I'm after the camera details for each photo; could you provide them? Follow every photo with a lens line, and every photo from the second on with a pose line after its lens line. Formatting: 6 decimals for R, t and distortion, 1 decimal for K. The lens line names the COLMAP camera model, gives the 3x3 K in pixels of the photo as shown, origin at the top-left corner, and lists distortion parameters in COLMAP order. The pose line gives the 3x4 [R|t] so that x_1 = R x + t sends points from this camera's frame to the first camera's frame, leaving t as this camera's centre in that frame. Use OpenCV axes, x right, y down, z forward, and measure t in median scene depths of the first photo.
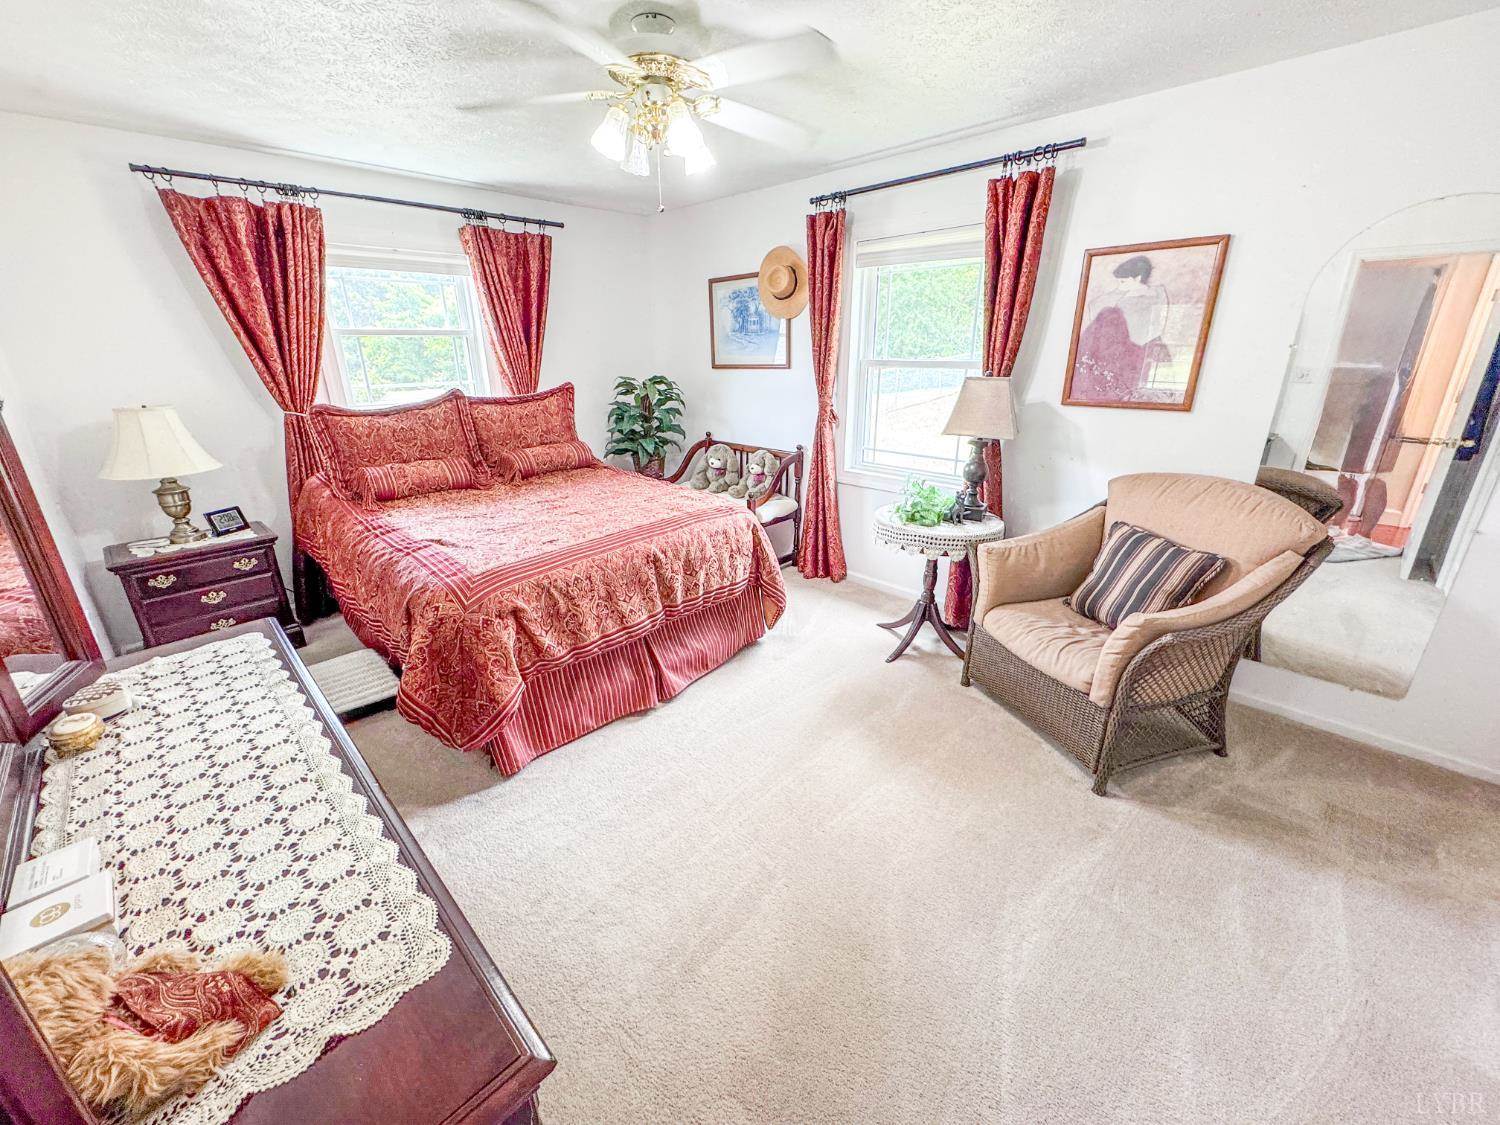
lens RADIAL K [[599.4, 0, 756.7], [0, 599.4, 556.6], [0, 0, 1]] dist [-0.002077, 0.000353]
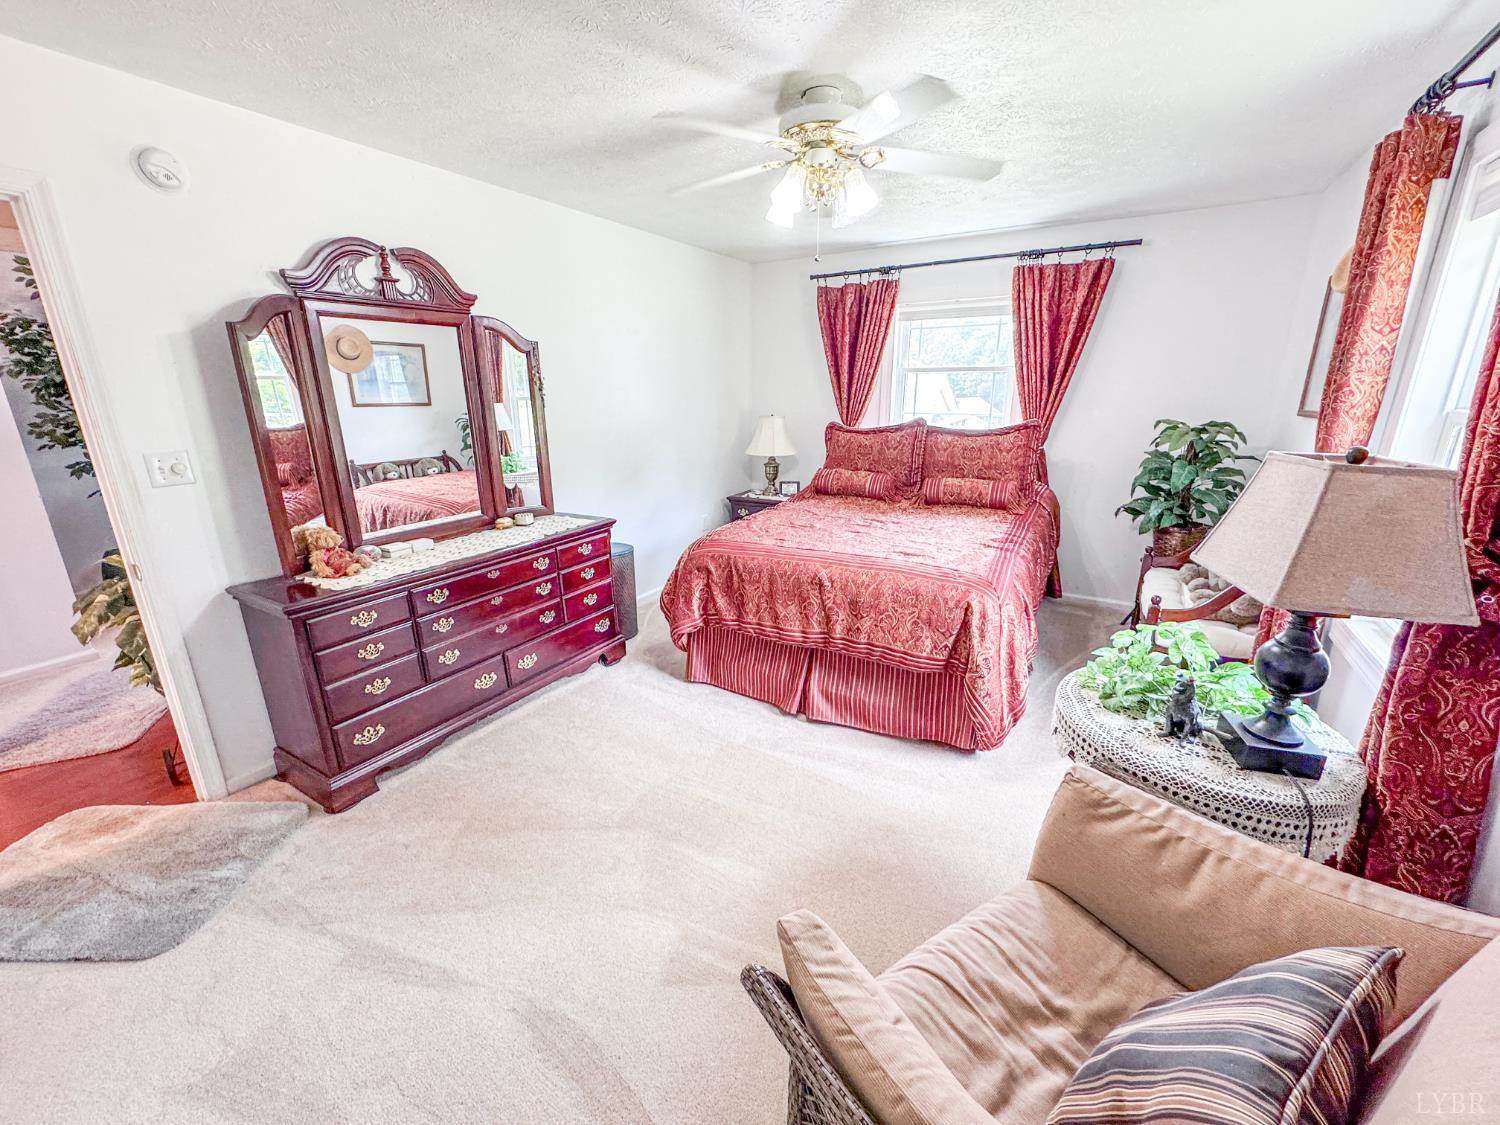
lens RADIAL K [[599.4, 0, 758.5], [0, 599.4, 563.3], [0, 0, 1]] dist [-0.002077, 0.000353]
pose [[0.238958, 0.282842, -0.928924, 0.695682], [-0.320563, 0.925983, 0.199485, -0.183478], [0.916591, 0.250110, 0.311940, 0.515126]]
